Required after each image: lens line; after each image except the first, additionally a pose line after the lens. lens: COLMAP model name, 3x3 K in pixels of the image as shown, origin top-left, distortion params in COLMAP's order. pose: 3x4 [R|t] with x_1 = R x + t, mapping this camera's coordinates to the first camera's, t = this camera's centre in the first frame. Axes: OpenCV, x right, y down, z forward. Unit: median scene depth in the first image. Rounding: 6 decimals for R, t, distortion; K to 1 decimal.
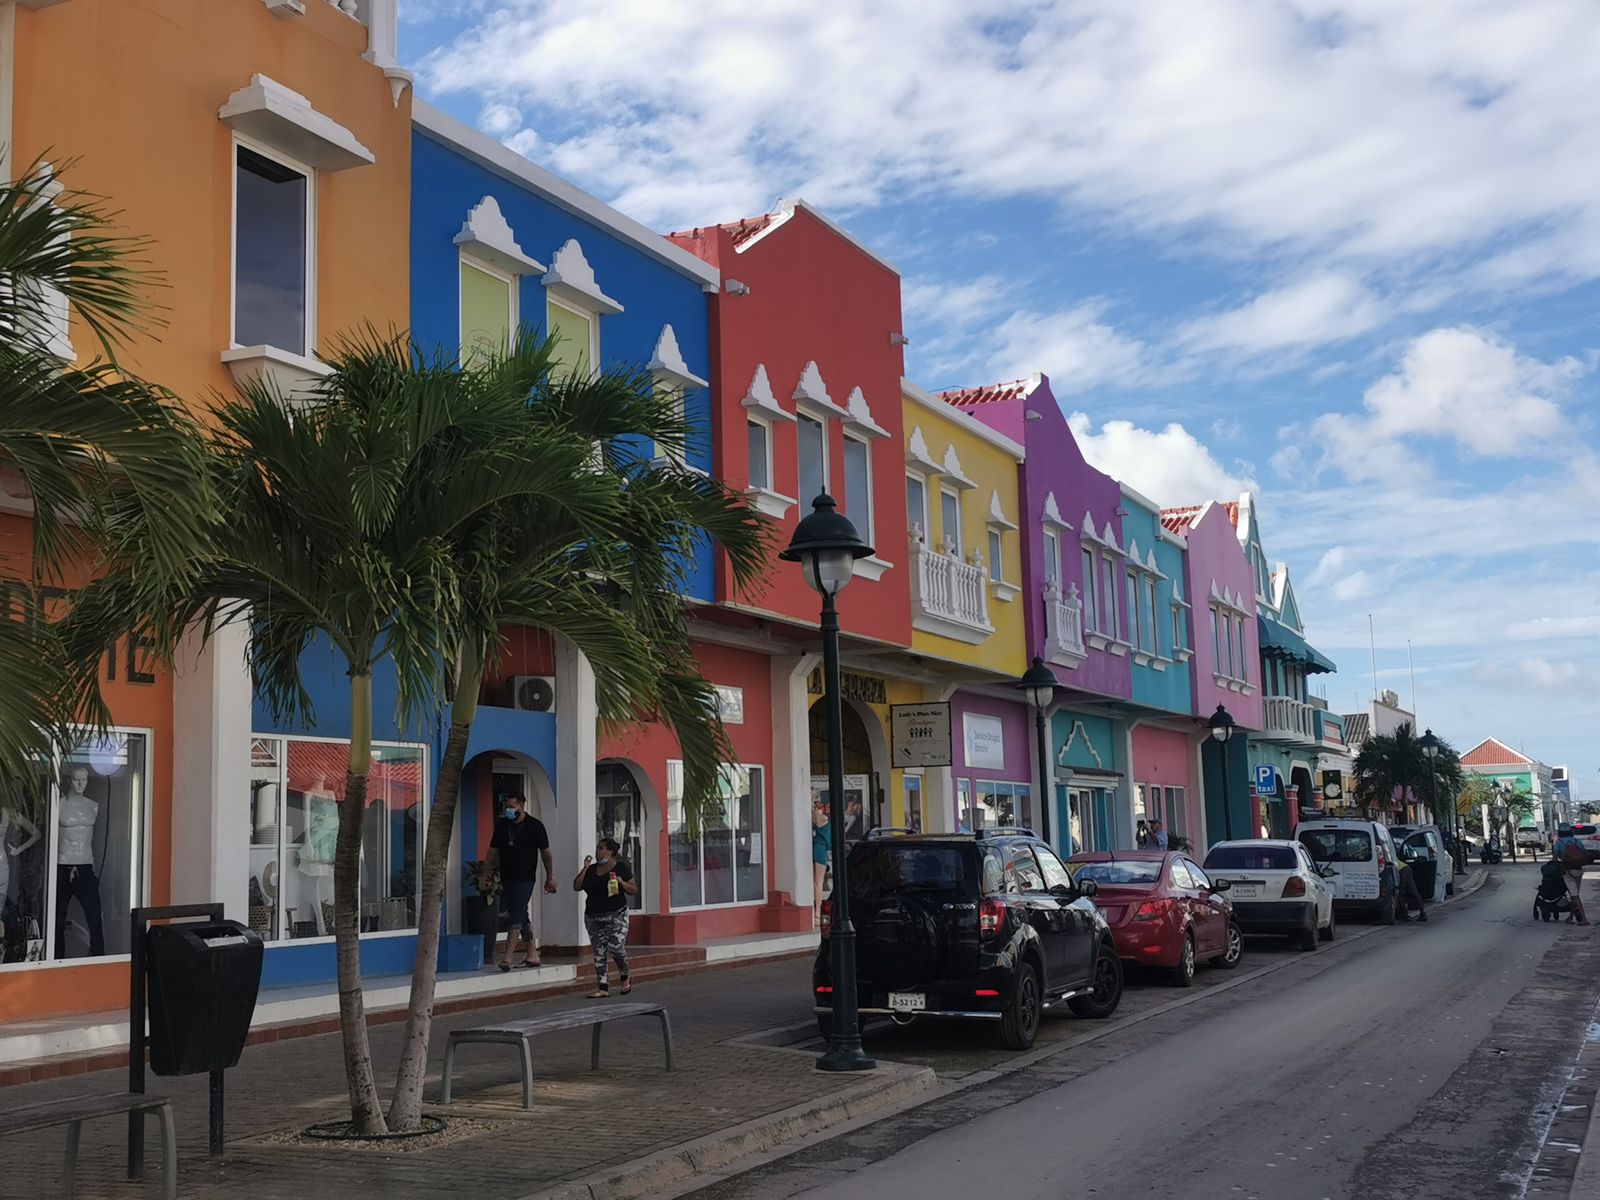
lens RADIAL K [[1884.2, 0, 792.2], [0, 1884.2, 583.1], [0, 0, 1]] dist [-0.007174, 0.000000]
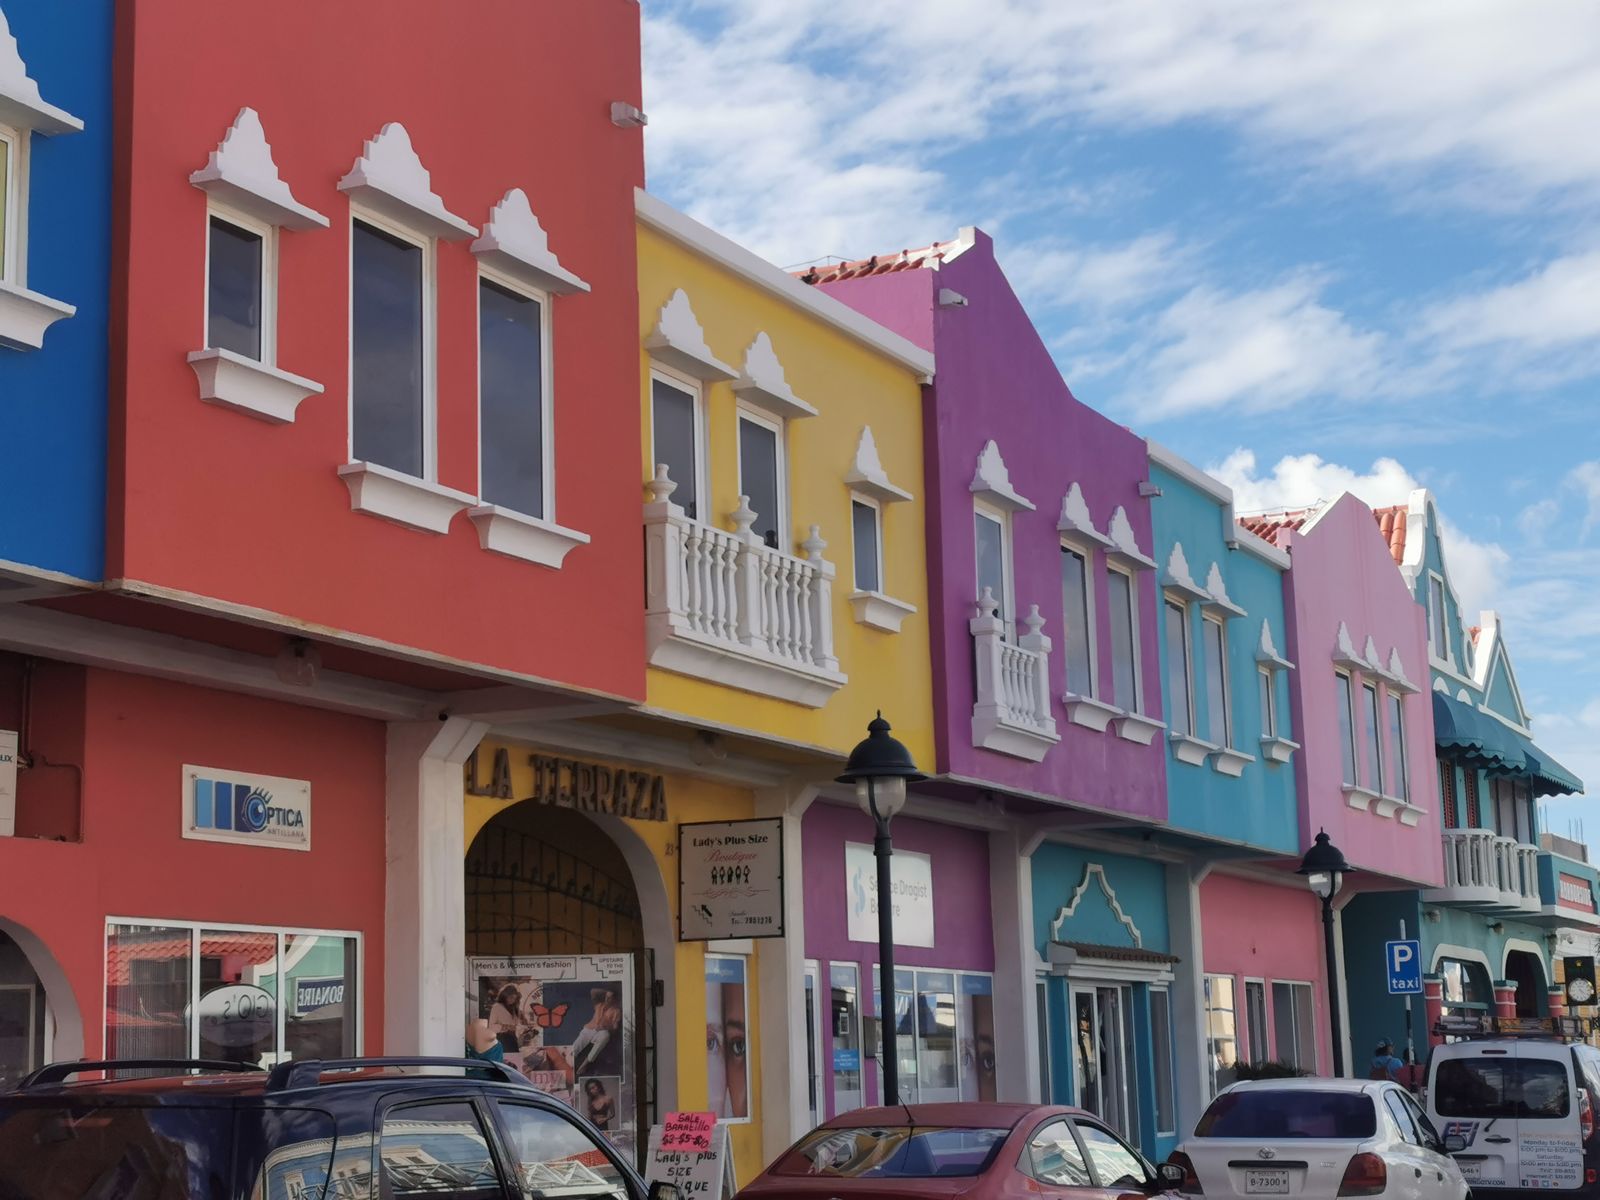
lens RADIAL K [[2784.2, 0, 800.1], [0, 2784.2, 598.1], [0, 0, 1]] dist [0.048643, 0.000000]
pose [[0.999922, -0.002691, -0.012174, 0.091122], [0.002303, 0.999491, -0.031834, 0.023640], [0.012253, 0.031803, 0.999419, 0.185753]]
